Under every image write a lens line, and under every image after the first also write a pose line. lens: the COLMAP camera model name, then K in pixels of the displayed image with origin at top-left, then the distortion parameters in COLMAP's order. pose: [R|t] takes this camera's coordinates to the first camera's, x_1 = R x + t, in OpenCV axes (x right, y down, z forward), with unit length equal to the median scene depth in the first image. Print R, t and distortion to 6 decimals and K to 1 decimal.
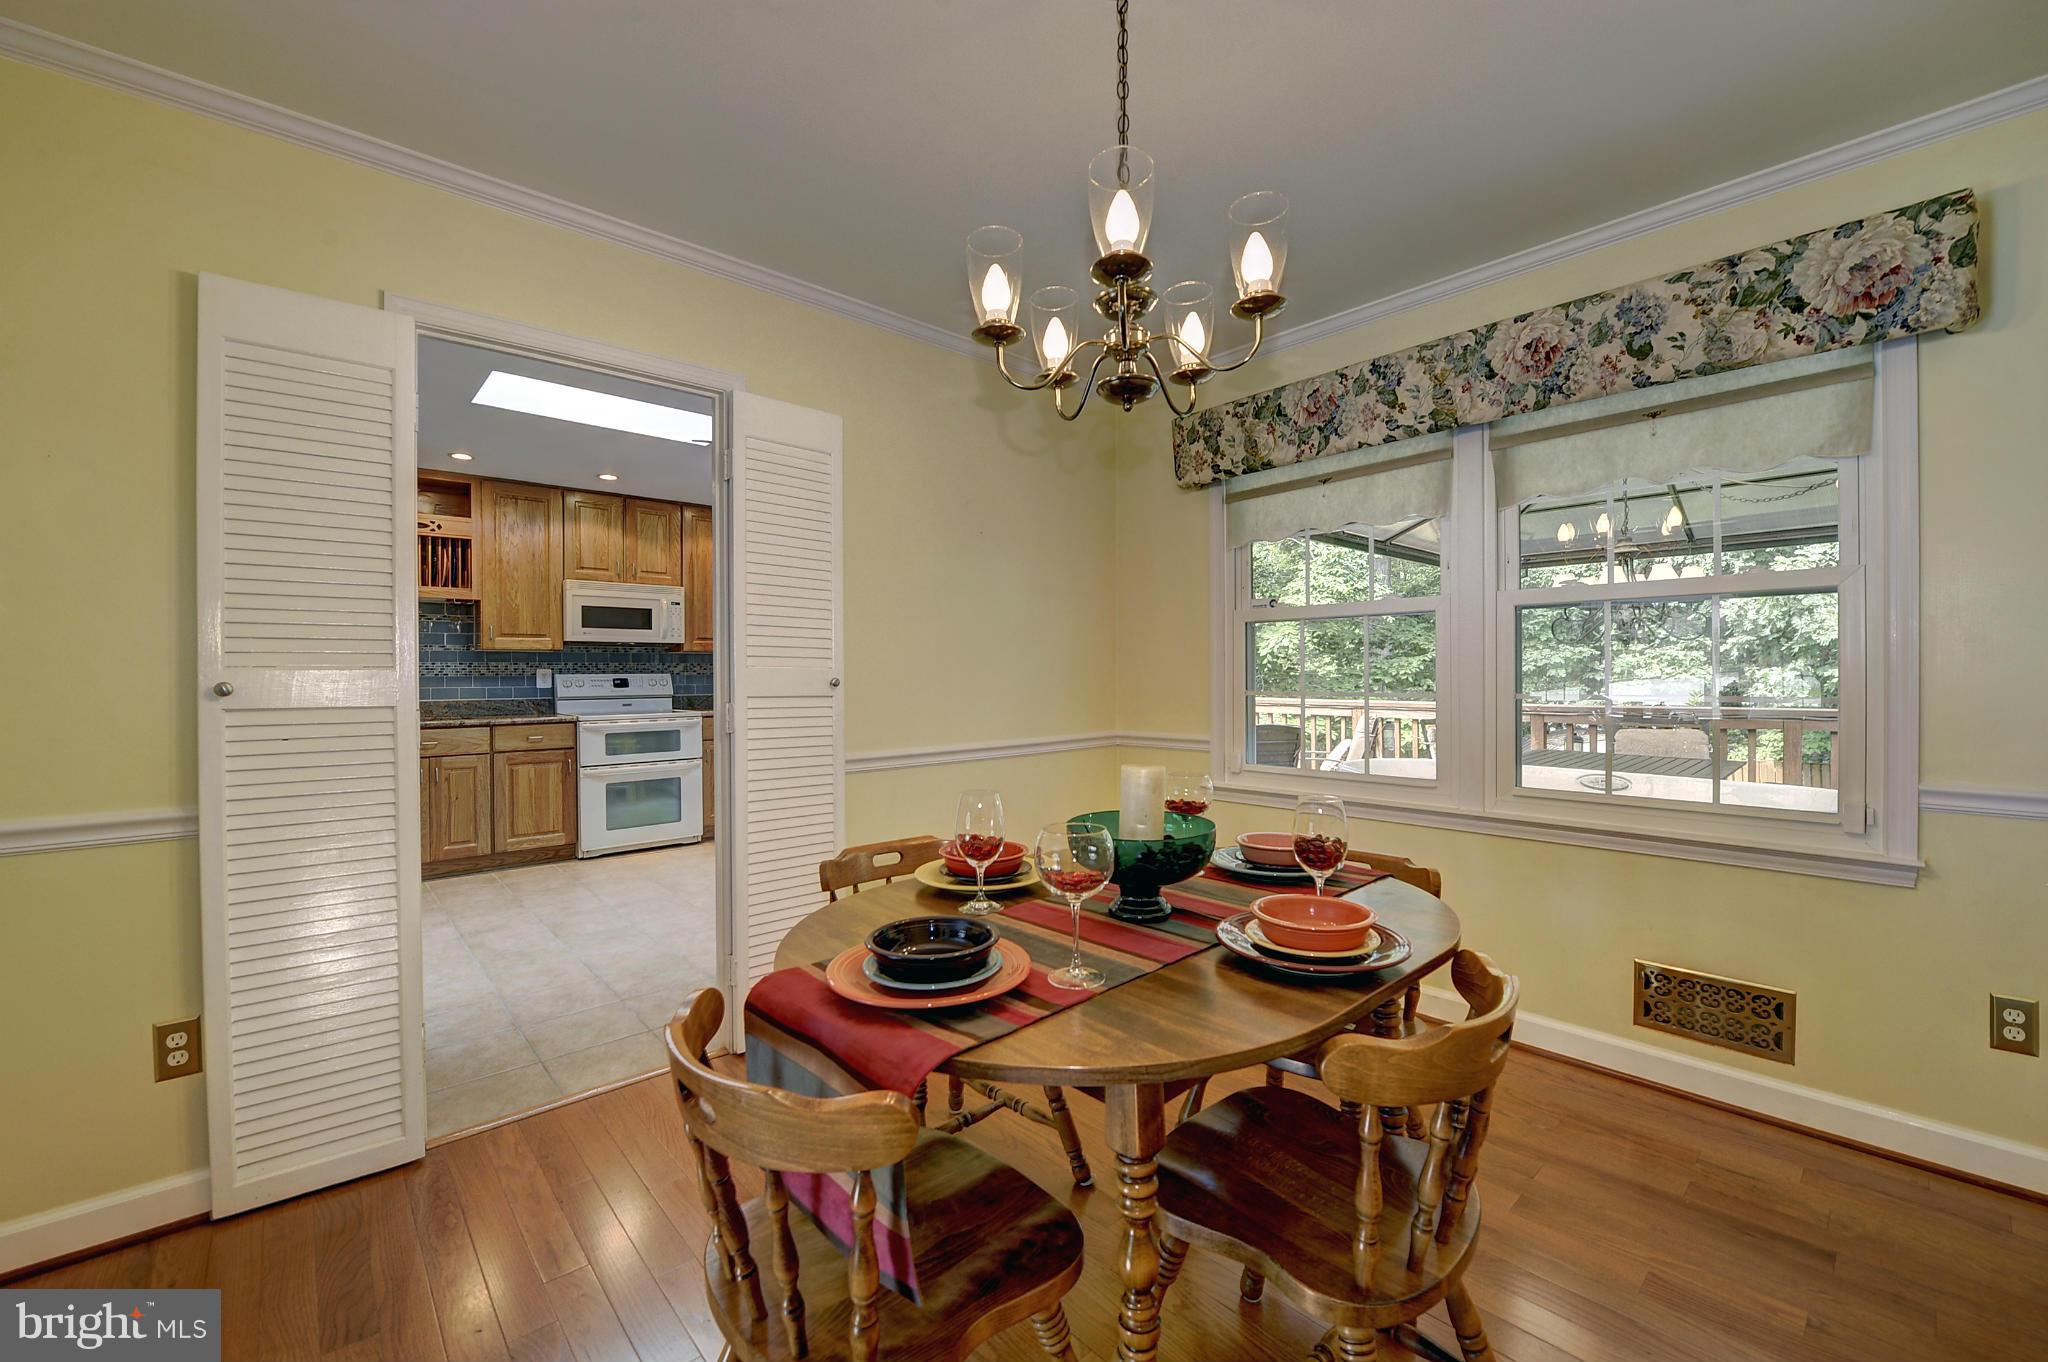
lens RADIAL K [[833.1, 0, 1024.0], [0, 833.1, 681.0], [0, 0, 1]] dist [-0.002291, -0.000440]
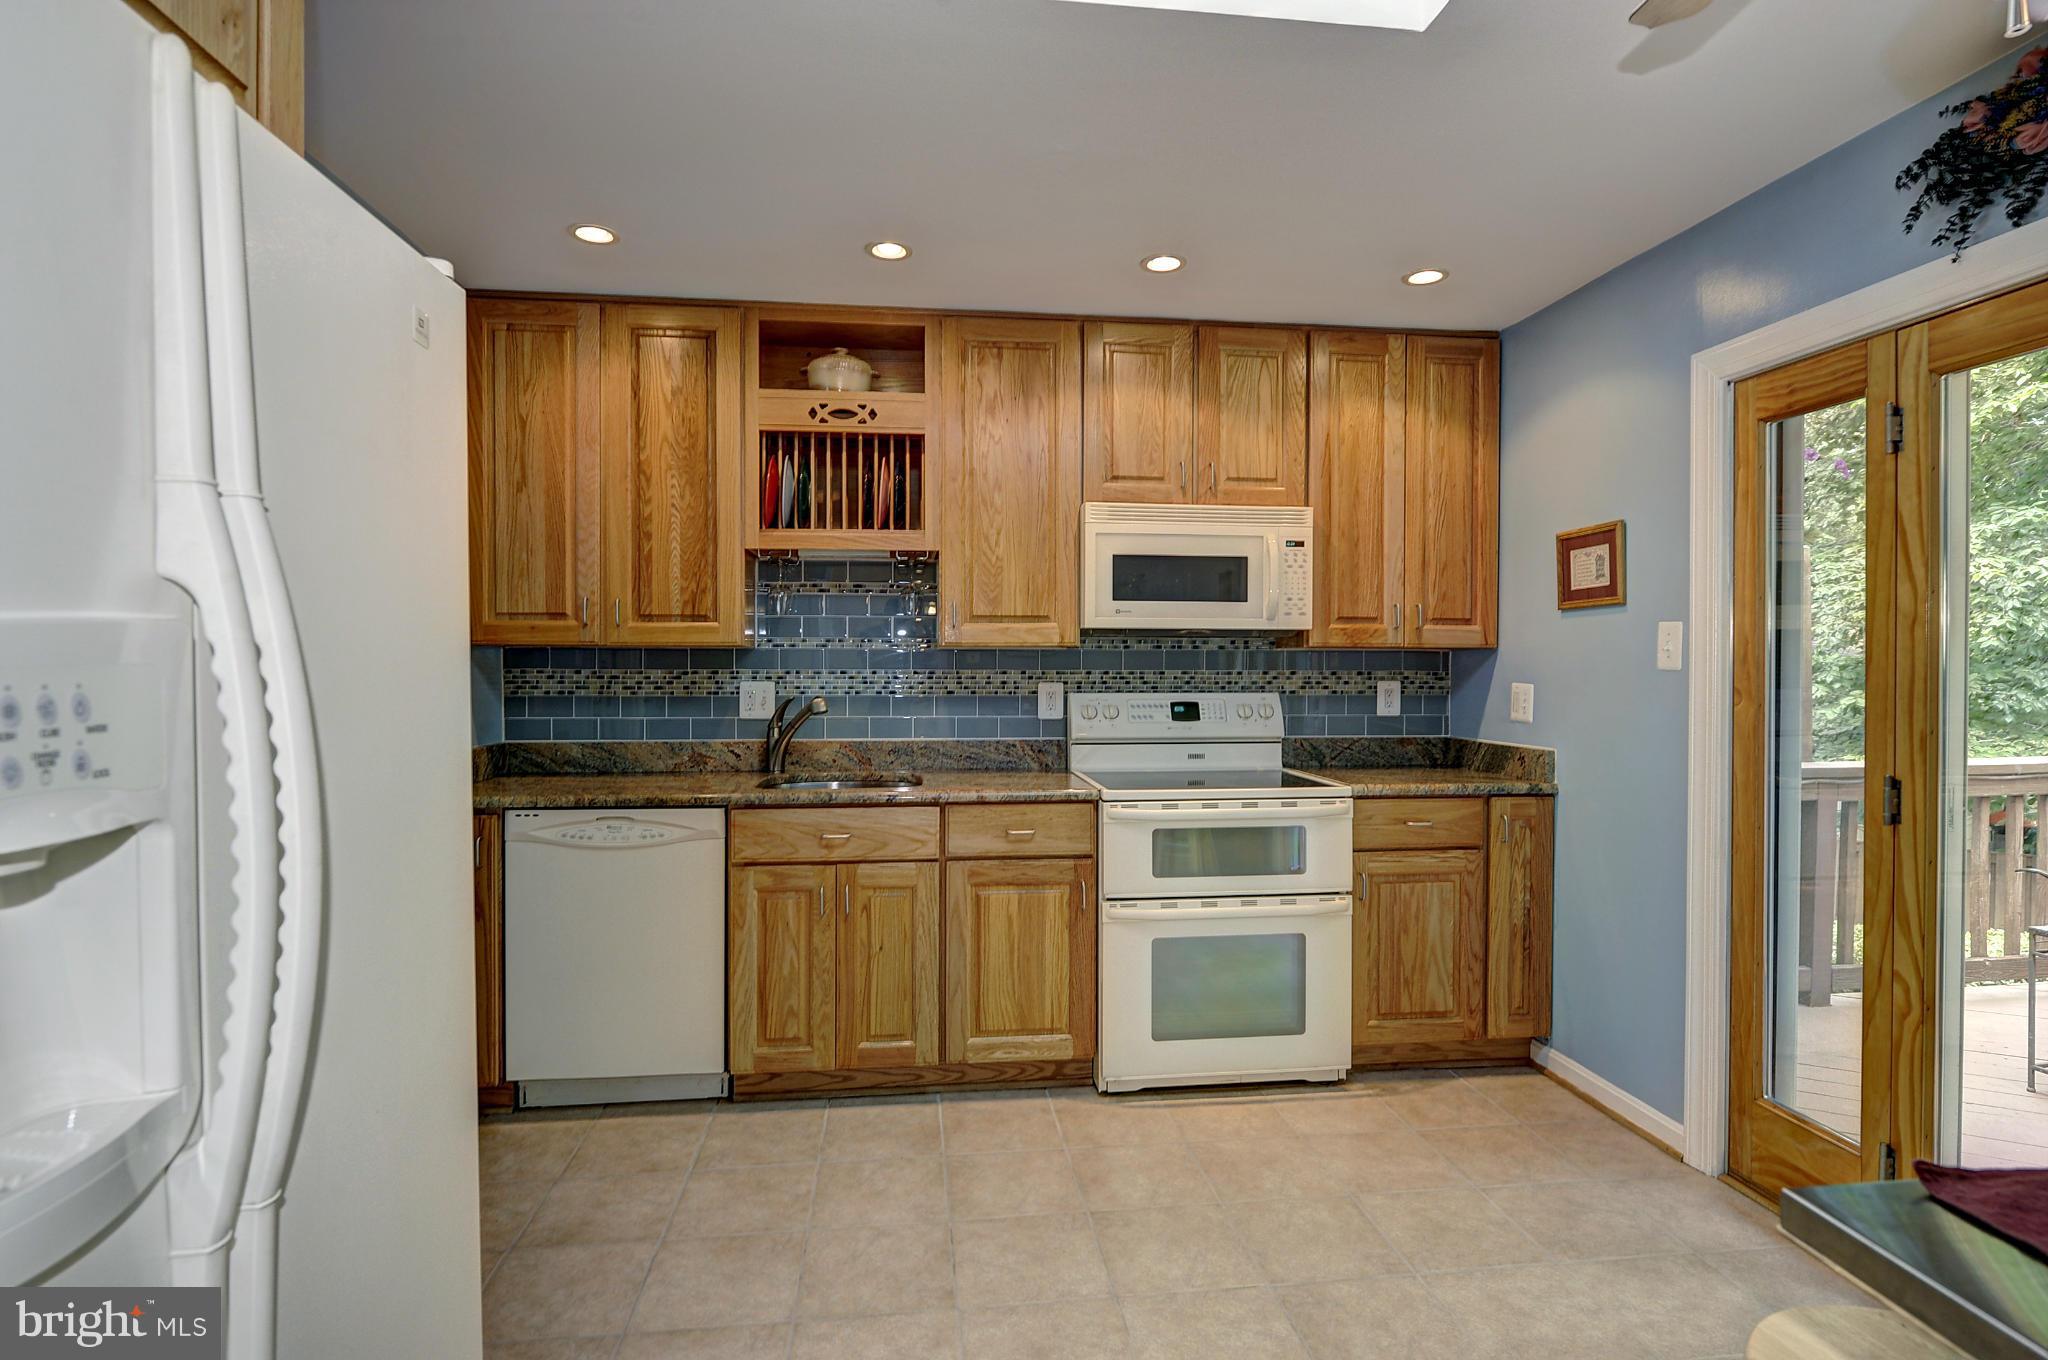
lens RADIAL K [[1038.1, 0, 1026.0], [0, 1038.1, 675.4], [0, 0, 1]] dist [-0.004942, -0.002212]
pose [[0.822503, 0.013305, -0.568605, -0.234595], [-0.010995, 0.999911, 0.007492, -0.025066], [0.568654, 0.000089, 0.822577, 0.486488]]
